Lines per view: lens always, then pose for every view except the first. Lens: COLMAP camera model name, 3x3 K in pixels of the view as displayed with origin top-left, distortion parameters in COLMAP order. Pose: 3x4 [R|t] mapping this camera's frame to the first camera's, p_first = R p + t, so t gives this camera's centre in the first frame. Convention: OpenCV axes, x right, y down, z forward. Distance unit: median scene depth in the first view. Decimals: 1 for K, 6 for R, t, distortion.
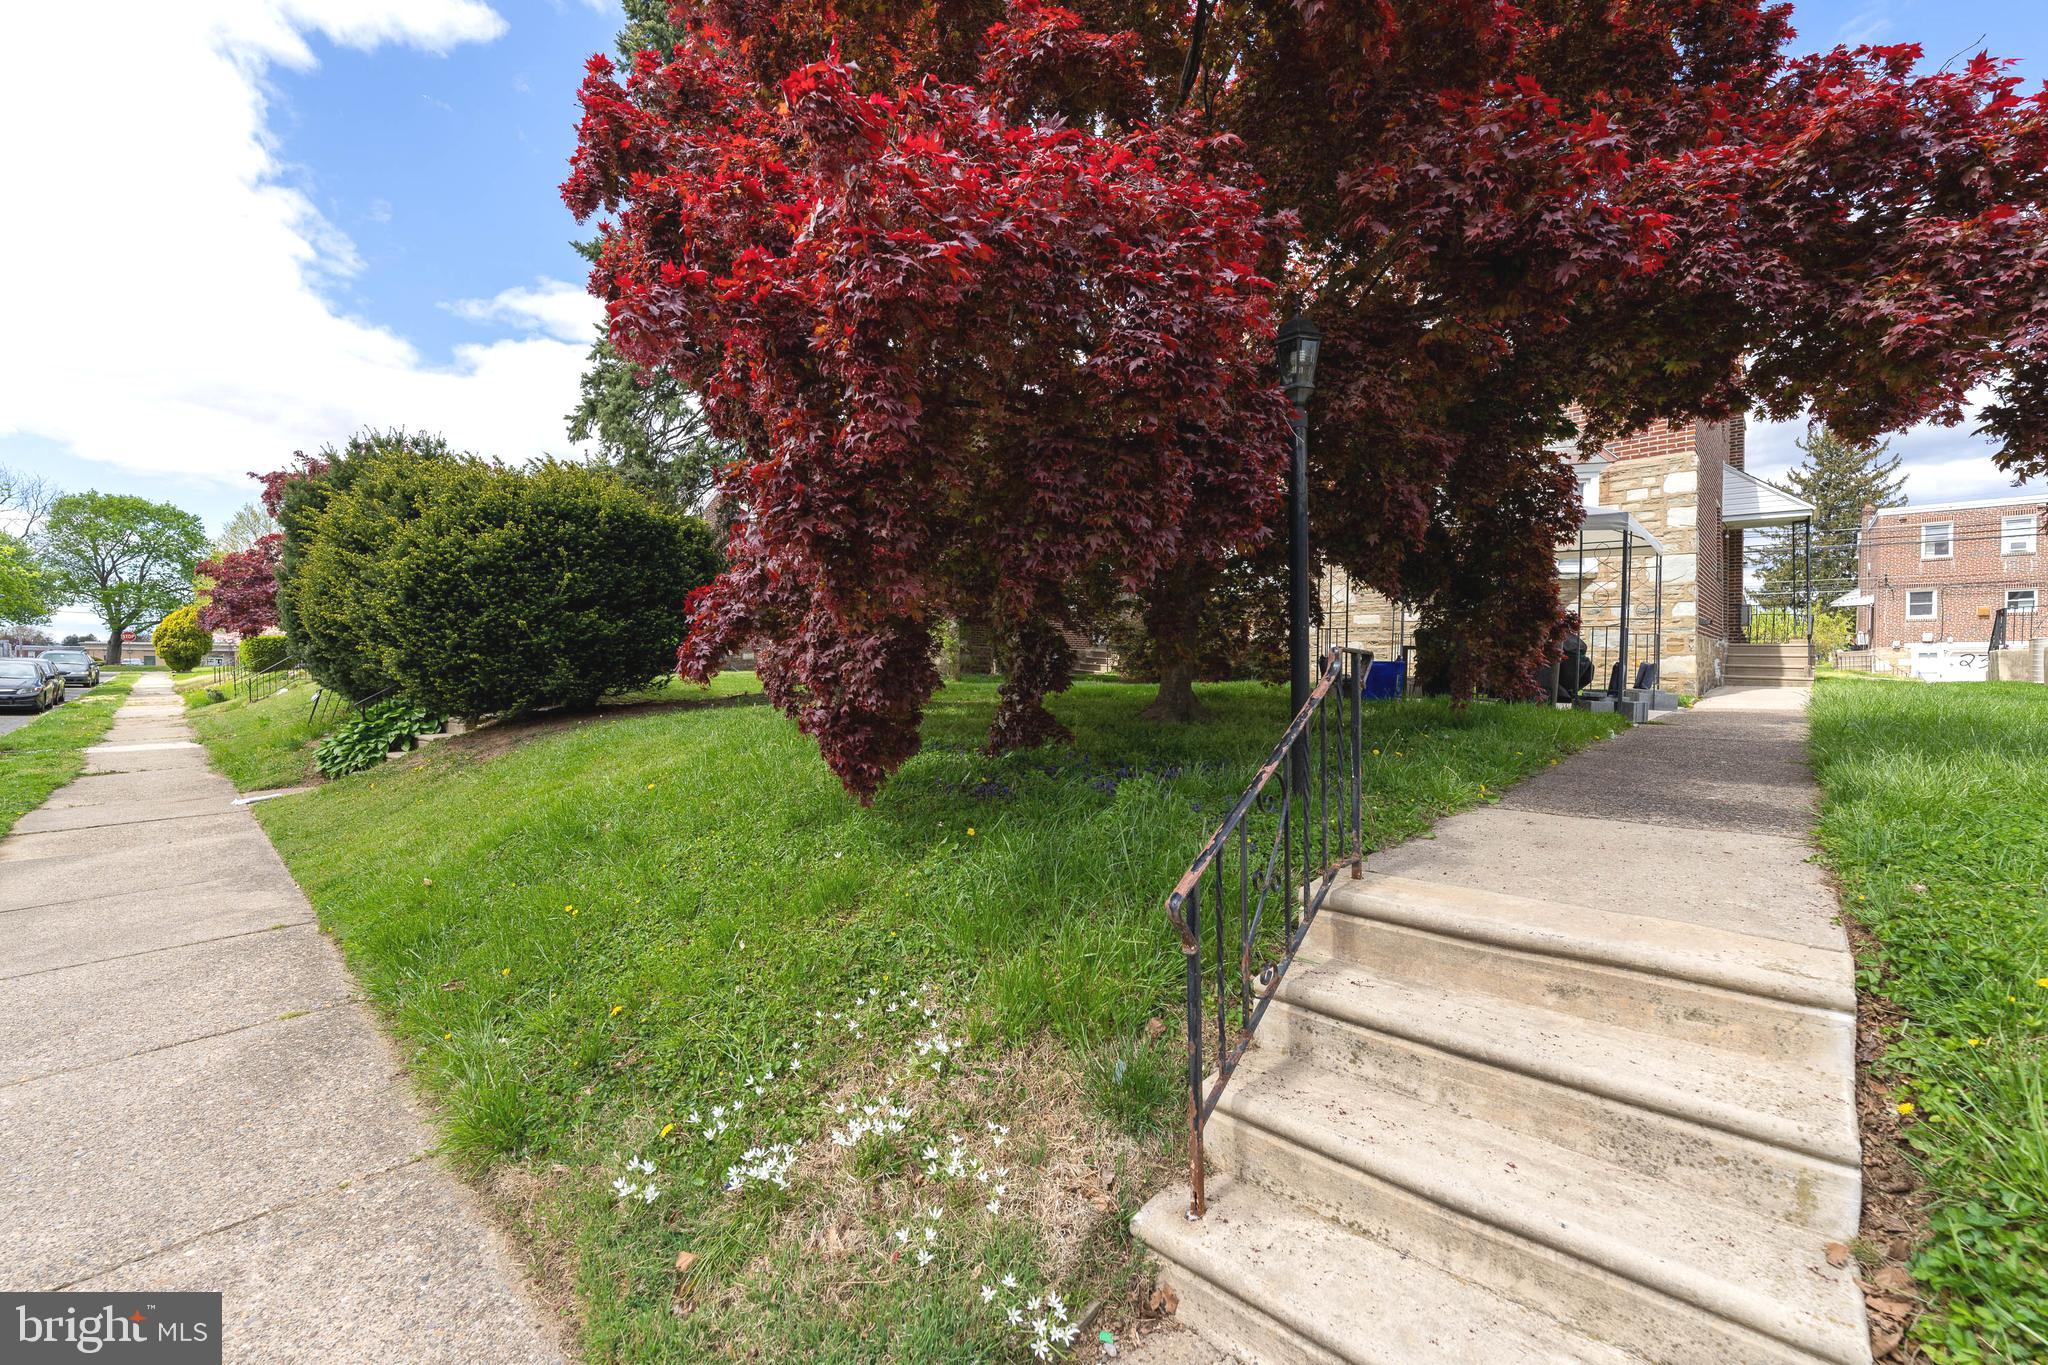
lens RADIAL K [[821.2, 0, 1024.4], [0, 821.2, 683.6], [0, 0, 1]] dist [-0.000049, -0.000024]
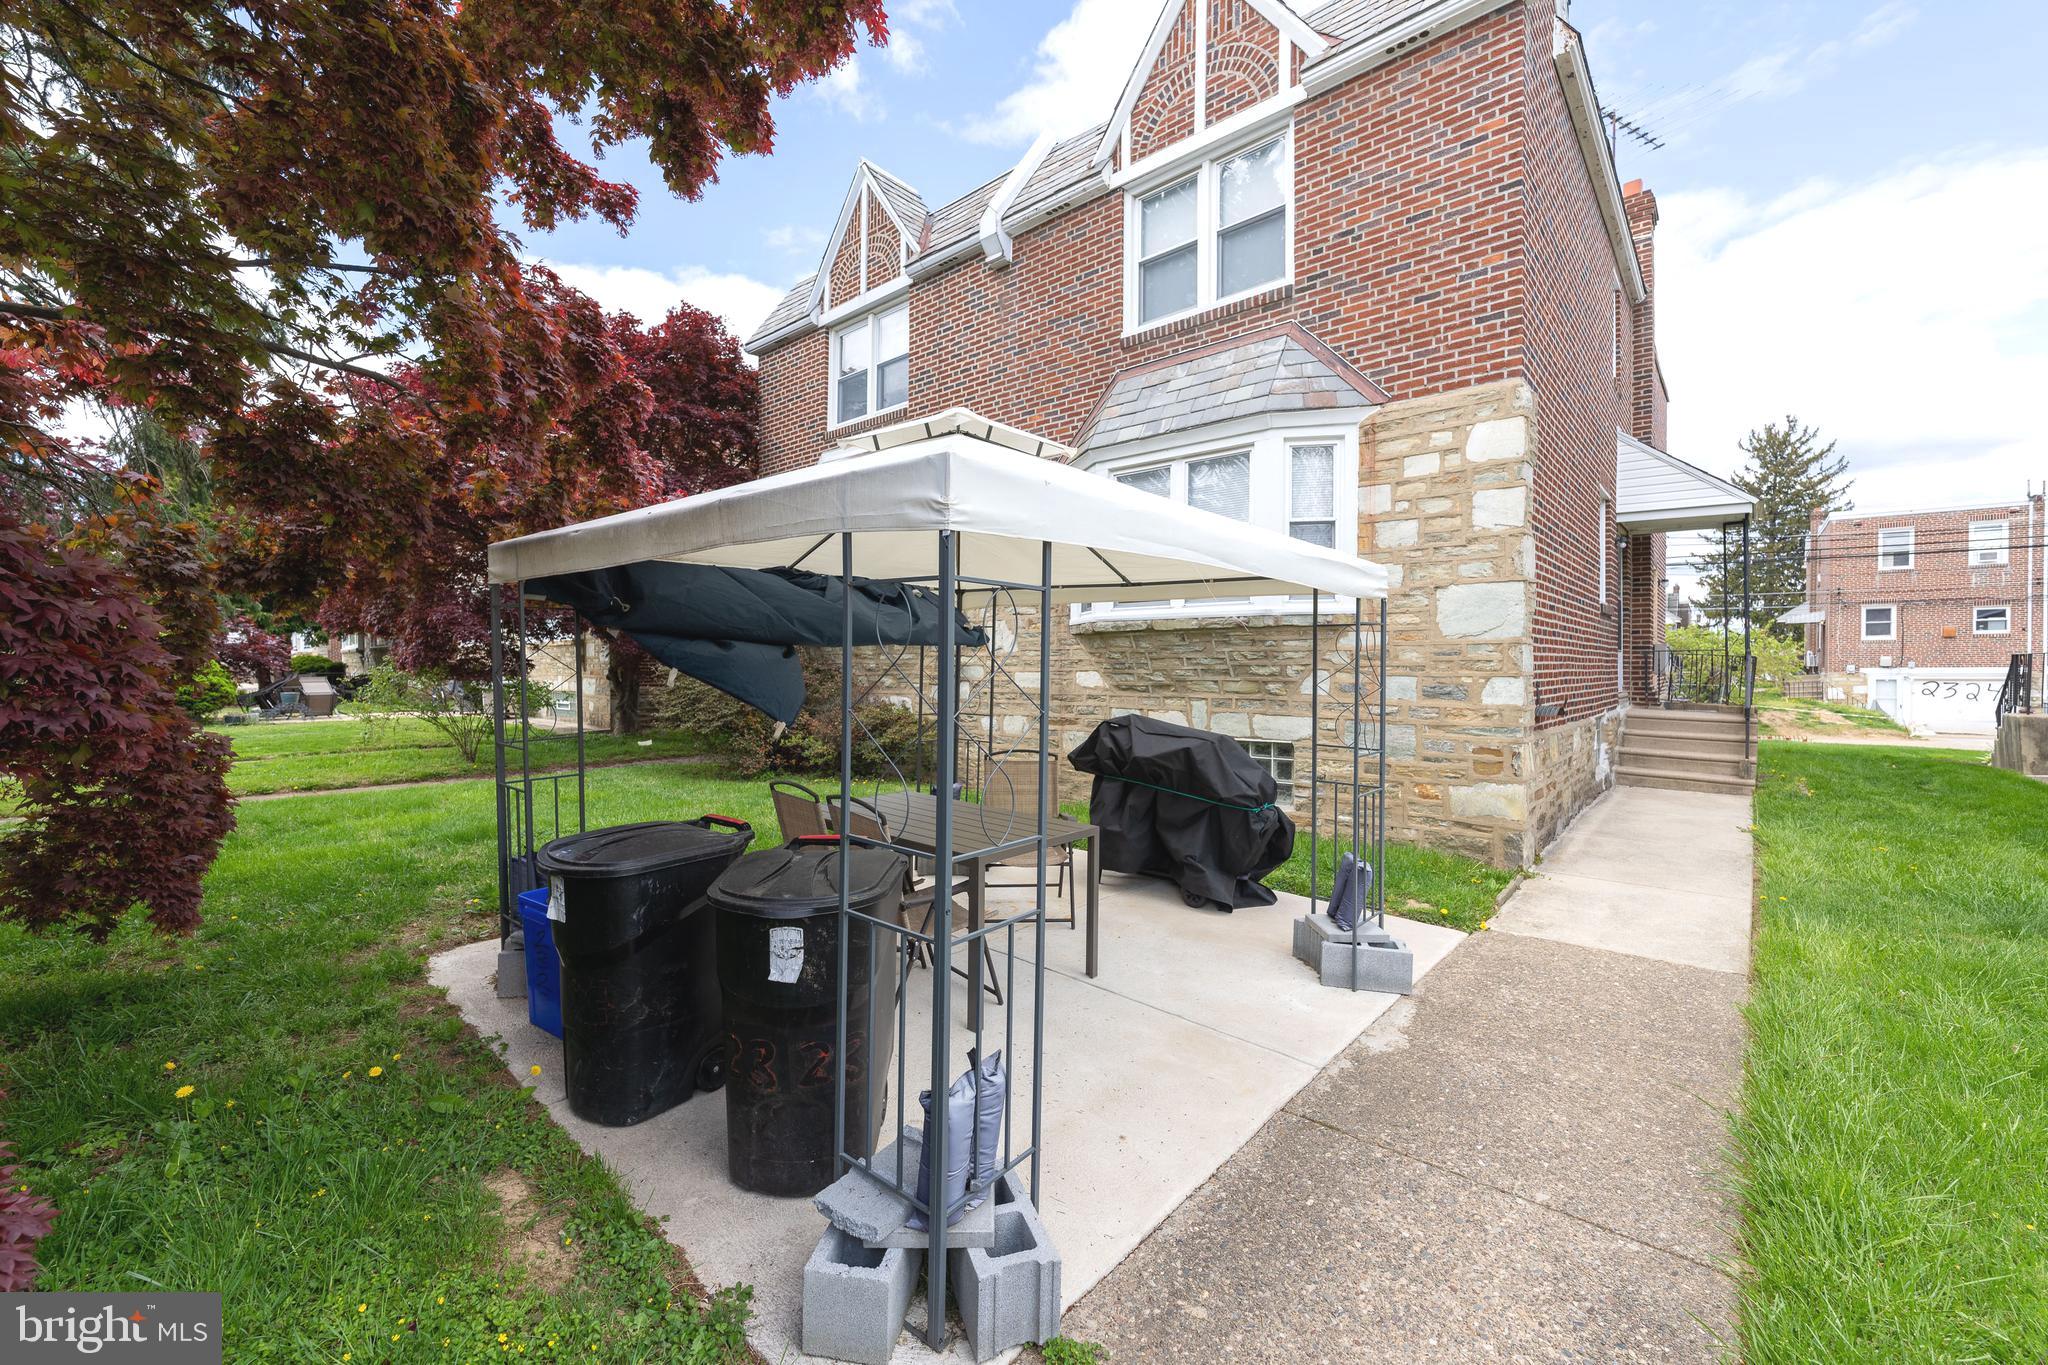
lens RADIAL K [[821.2, 0, 1023.0], [0, 821.2, 667.7], [0, 0, 1]] dist [-0.000049, -0.000024]
pose [[0.999393, 0.005971, 0.034311, 0.162187], [-0.005436, 0.999862, -0.015669, -0.031306], [-0.034399, 0.015473, 0.999288, 0.167336]]
